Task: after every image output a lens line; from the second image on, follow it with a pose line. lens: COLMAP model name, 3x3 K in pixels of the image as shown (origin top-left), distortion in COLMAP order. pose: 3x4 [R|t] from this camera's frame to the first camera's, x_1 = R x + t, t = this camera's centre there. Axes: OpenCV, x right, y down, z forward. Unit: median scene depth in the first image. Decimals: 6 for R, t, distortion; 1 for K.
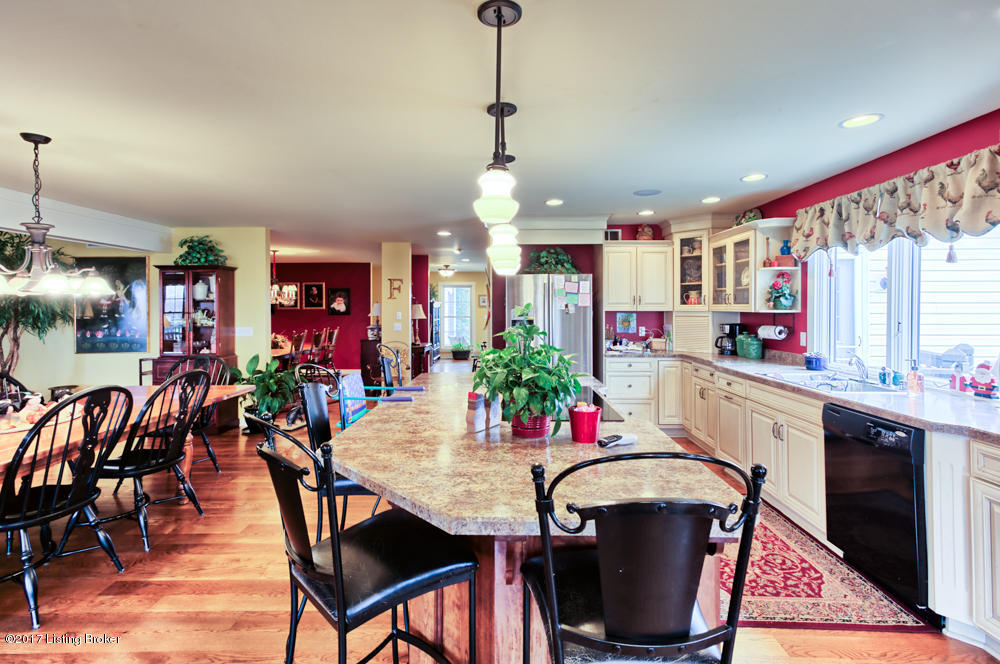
lens RADIAL K [[480.3, 0, 498.4], [0, 480.3, 309.2], [0, 0, 1]] dist [0.020052, 0.001265]
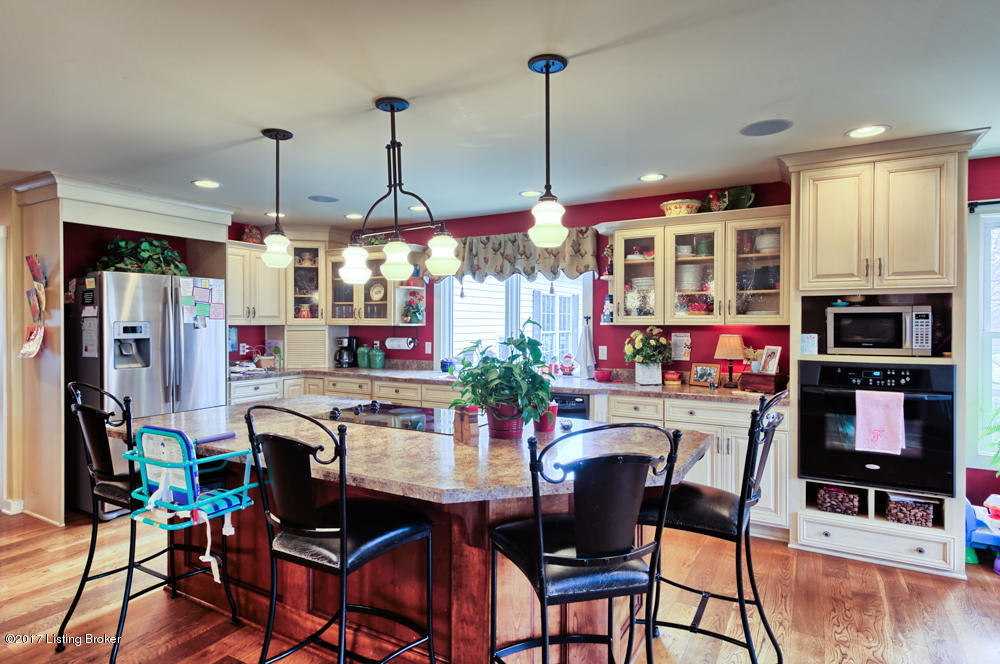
lens RADIAL K [[553.2, 0, 496.1], [0, 553.2, 324.4], [0, 0, 1]] dist [0.014176, 0.000041]
pose [[0.491525, -0.002448, 0.870860, -0.508539], [0.000930, 0.999997, 0.002287, 0.000735], [-0.870863, -0.000314, 0.491526, 0.187737]]
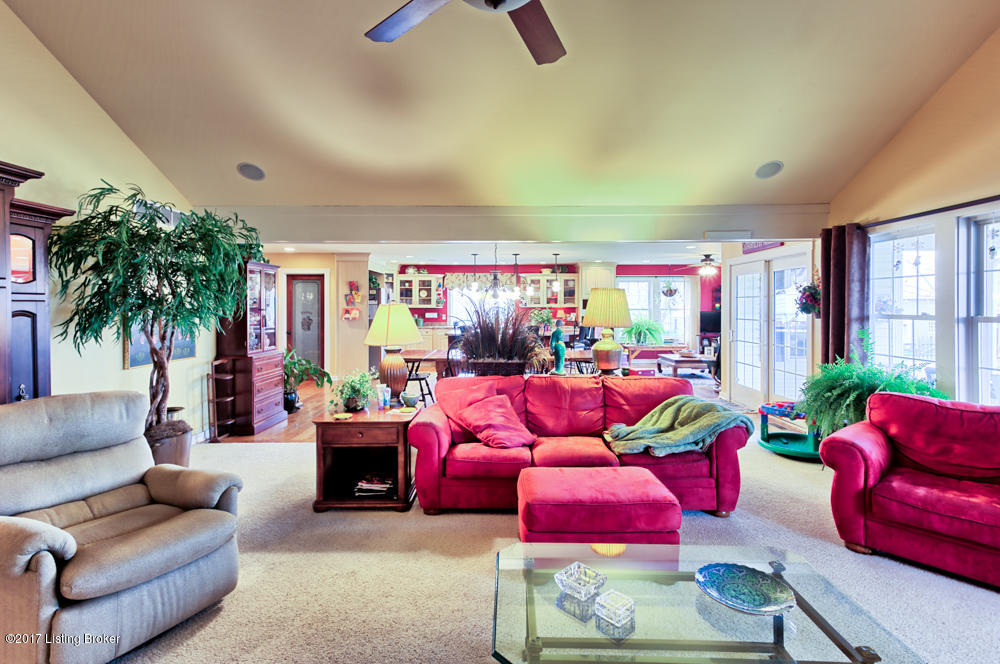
lens RADIAL K [[480.3, 0, 498.4], [0, 480.3, 309.2], [0, 0, 1]] dist [0.020052, 0.001265]
pose [[0.013954, -0.000578, 0.999902, -2.385507], [0.002715, 0.999996, 0.000540, 0.015194], [-0.999899, 0.002708, 0.013955, 0.661581]]
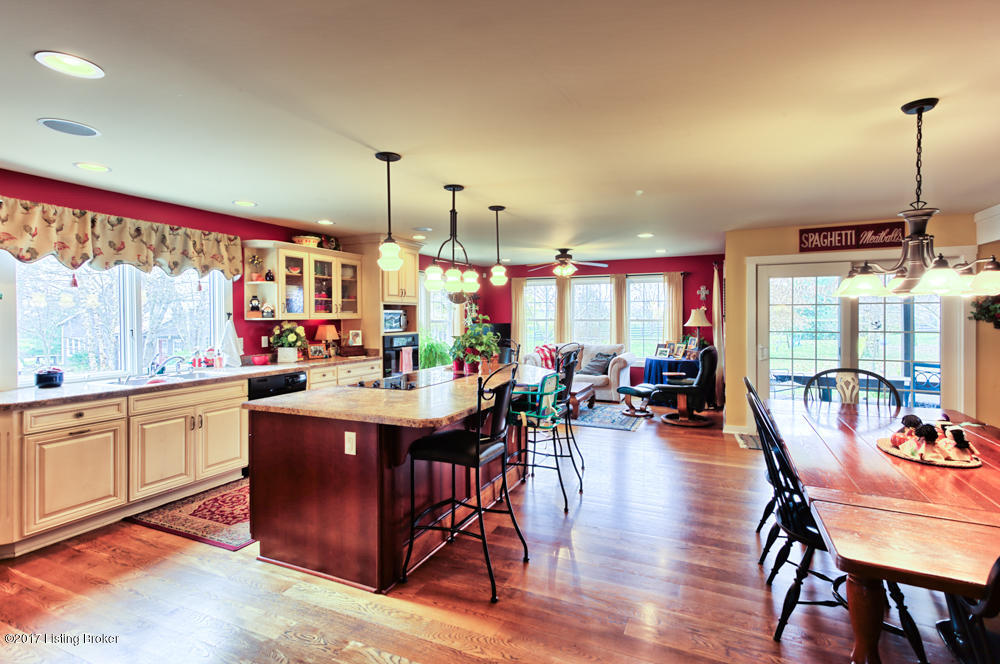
lens RADIAL K [[480.3, 0, 498.4], [0, 480.3, 309.2], [0, 0, 1]] dist [0.020052, 0.001265]
pose [[-0.913622, 0.014614, 0.406301, -0.468364], [0.009653, 0.999852, -0.014257, 0.000720], [-0.406449, -0.009104, -0.913628, 1.447456]]
